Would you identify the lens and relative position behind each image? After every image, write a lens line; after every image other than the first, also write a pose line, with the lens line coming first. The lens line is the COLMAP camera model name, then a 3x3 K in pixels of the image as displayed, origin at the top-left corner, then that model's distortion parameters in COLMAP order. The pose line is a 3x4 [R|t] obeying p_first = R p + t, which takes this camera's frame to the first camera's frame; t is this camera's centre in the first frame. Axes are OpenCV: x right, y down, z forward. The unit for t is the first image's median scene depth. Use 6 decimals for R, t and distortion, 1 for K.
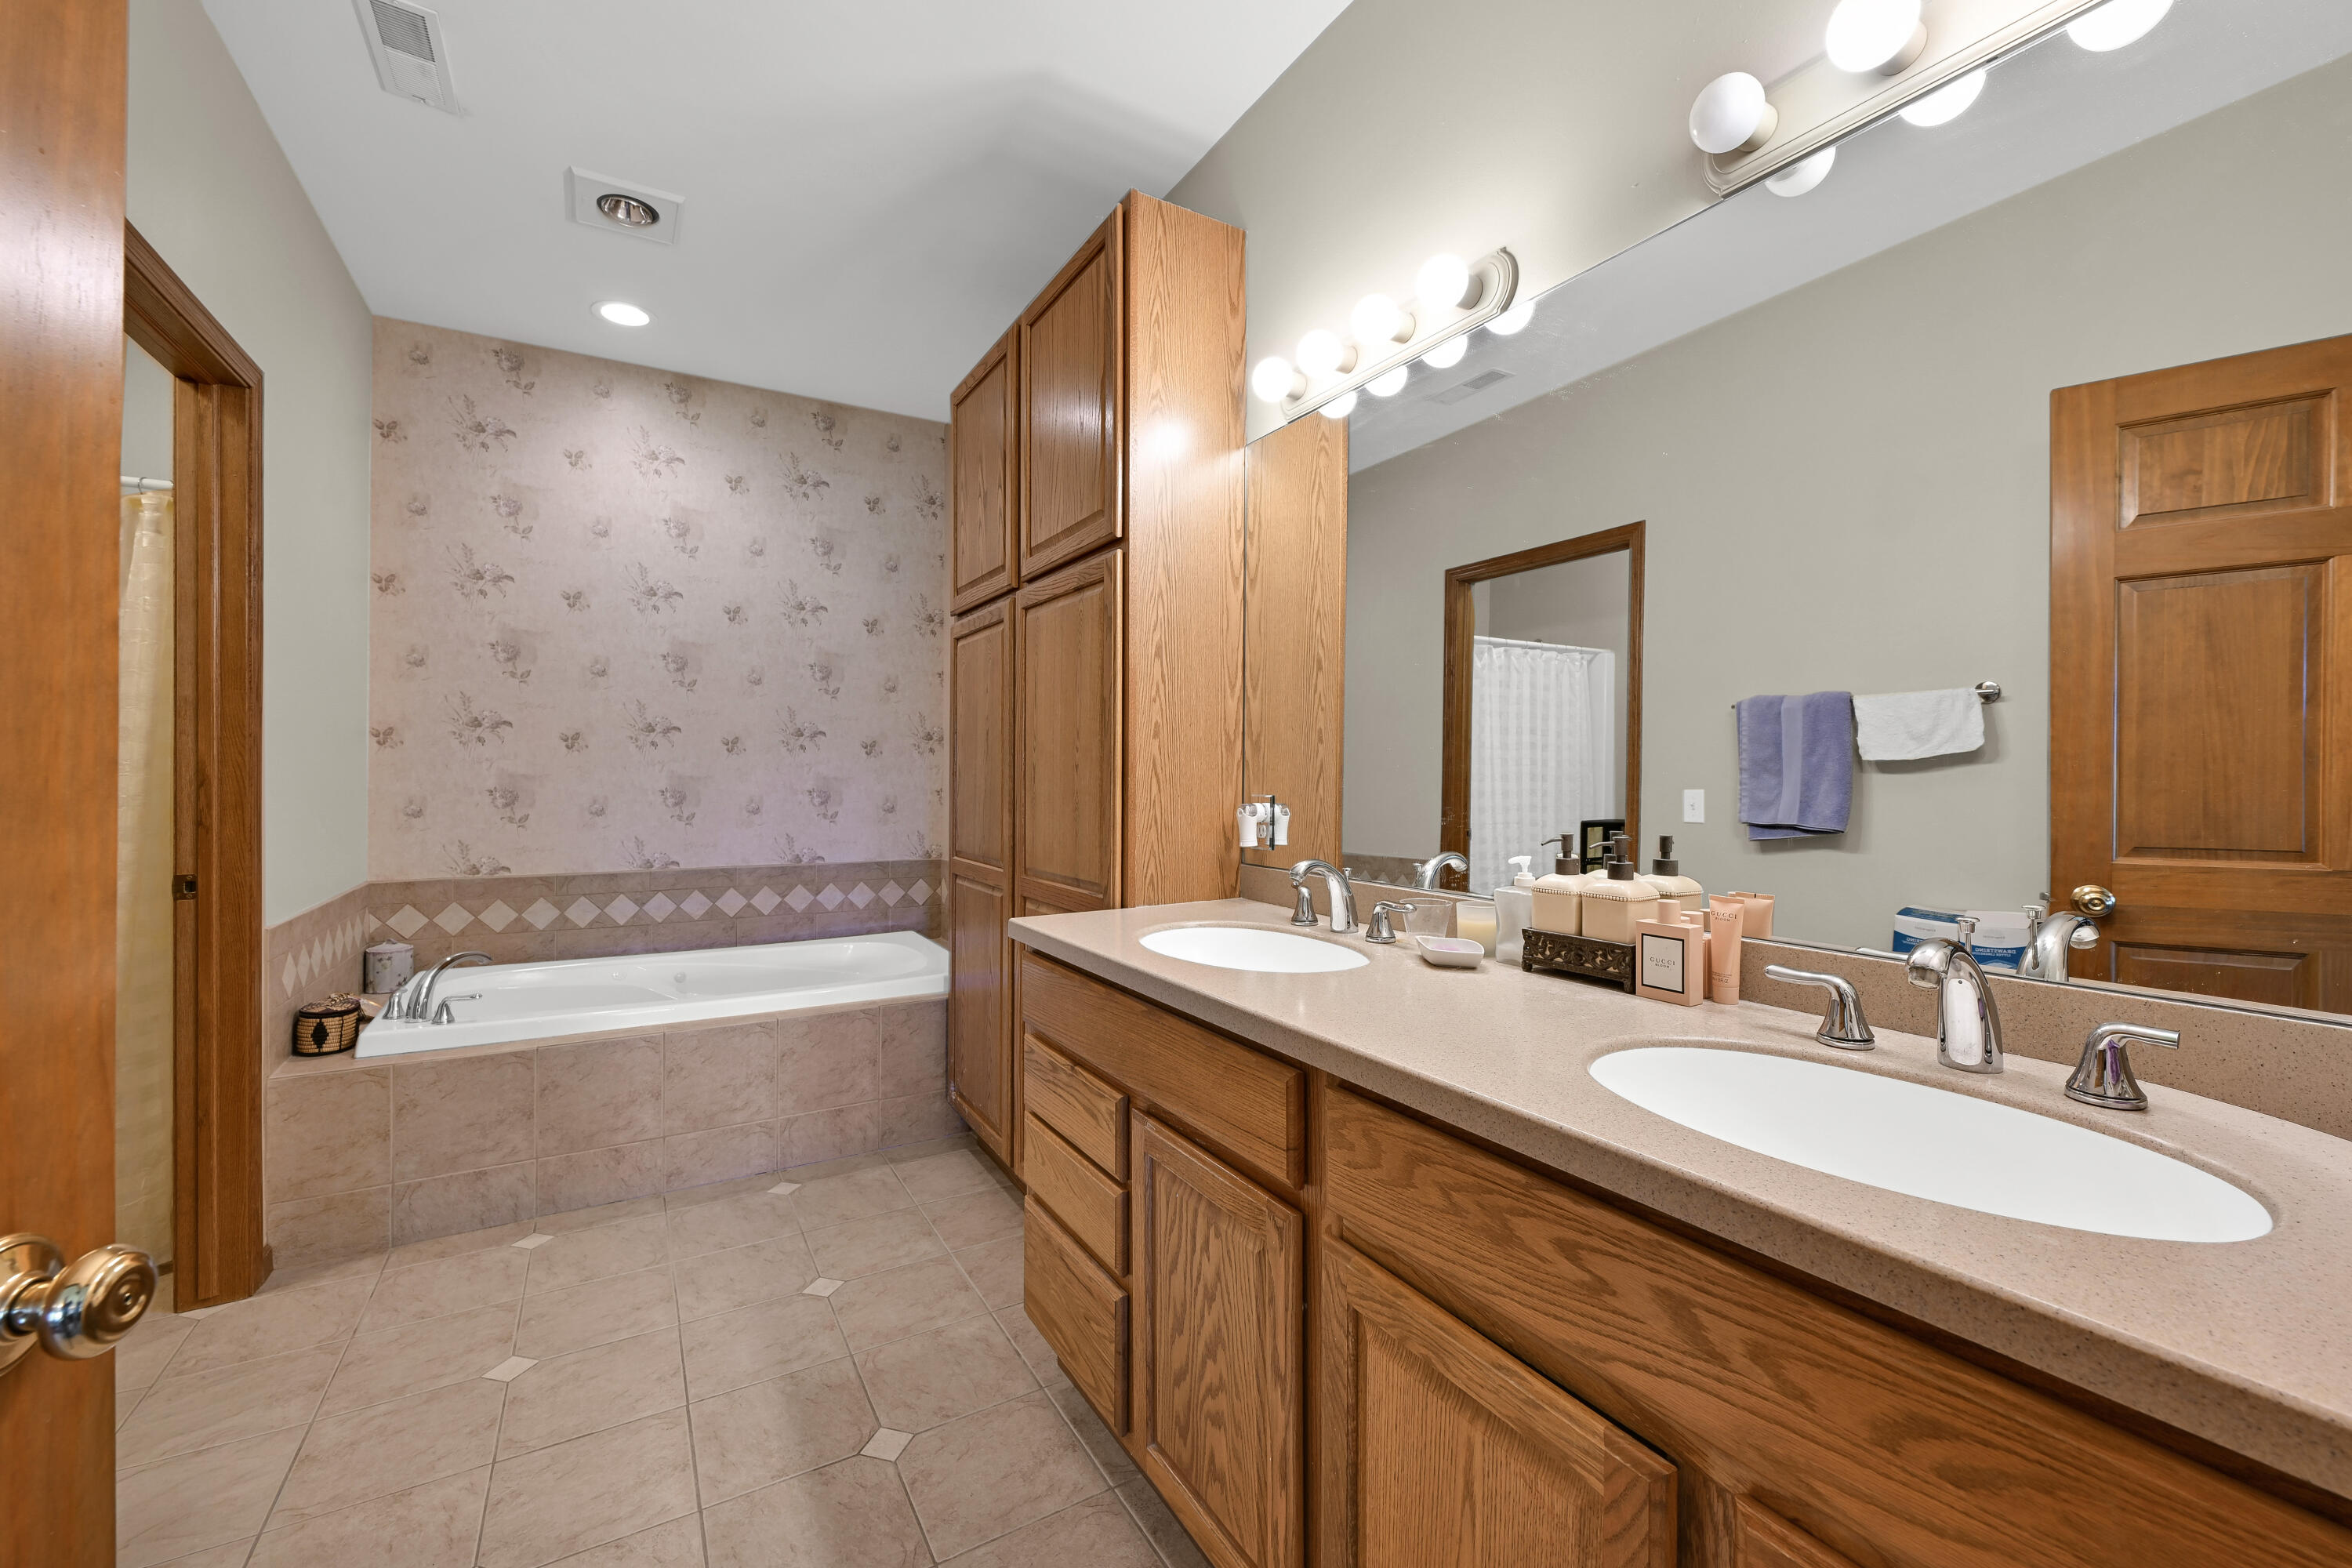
lens RADIAL K [[945.3, 0, 1170.2], [0, 945.3, 795.0], [0, 0, 1]] dist [0.001361, 0.000080]
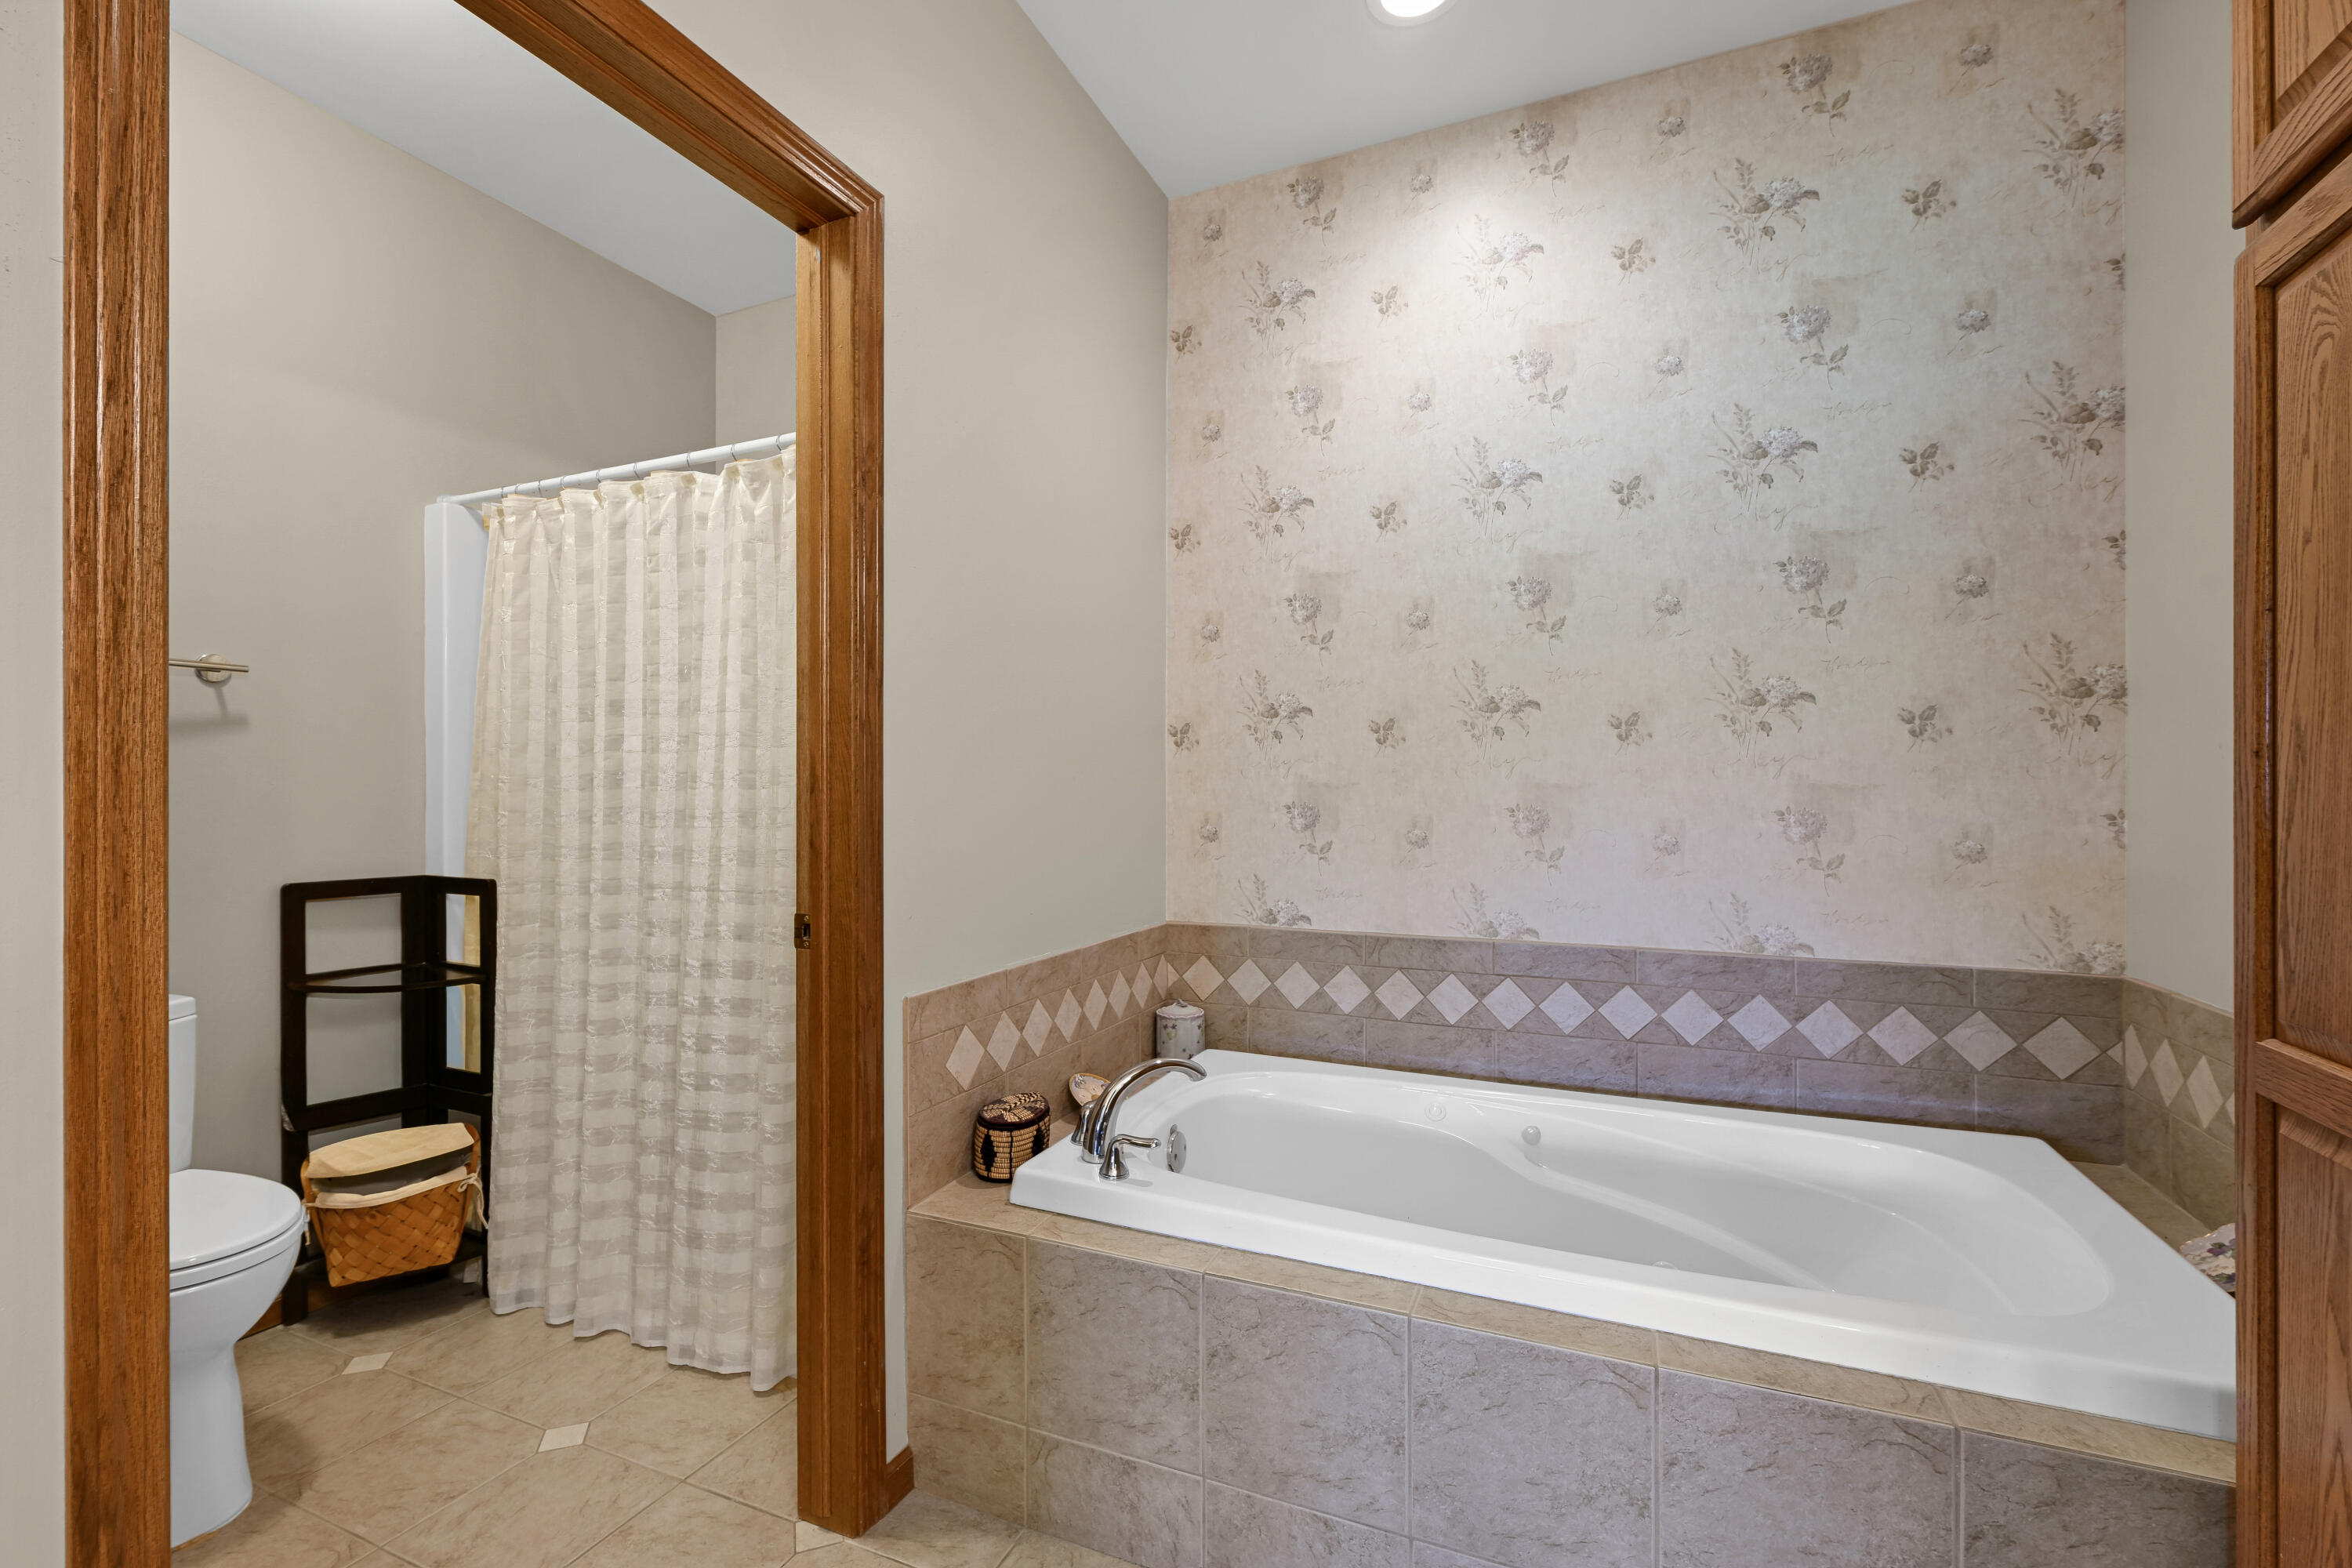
lens RADIAL K [[1010.3, 0, 1178.8], [0, 1010.3, 780.6], [0, 0, 1]] dist [-0.001348, 0.000114]
pose [[0.588543, -0.016415, -0.808299, -0.151396], [-0.016059, 0.999359, -0.031988, 0.001470], [0.808306, 0.031807, 0.587902, 0.477110]]
